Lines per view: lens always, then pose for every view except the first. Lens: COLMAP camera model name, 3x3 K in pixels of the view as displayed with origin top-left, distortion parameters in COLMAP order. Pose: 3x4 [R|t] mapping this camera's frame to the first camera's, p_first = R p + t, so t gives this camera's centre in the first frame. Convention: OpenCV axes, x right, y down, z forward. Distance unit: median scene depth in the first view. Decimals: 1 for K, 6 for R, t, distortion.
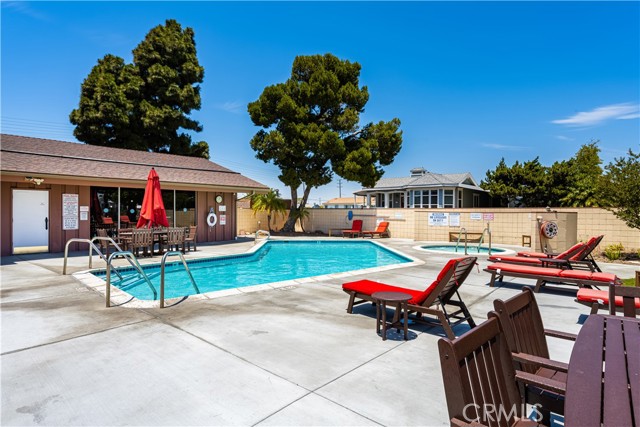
lens RADIAL K [[341.7, 0, 320.0], [0, 341.7, 213.5], [0, 0, 1]] dist [0.000742, -0.000176]
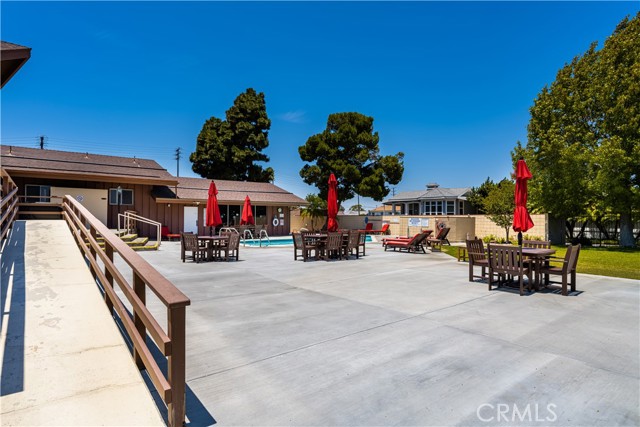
lens RADIAL K [[341.7, 0, 320.0], [0, 341.7, 213.5], [0, 0, 1]] dist [0.000742, -0.000176]
pose [[0.984394, -0.002248, -0.175966, 0.148868], [-0.001376, 0.999790, -0.020471, 0.007440], [0.175975, 0.020393, 0.984183, -0.471706]]
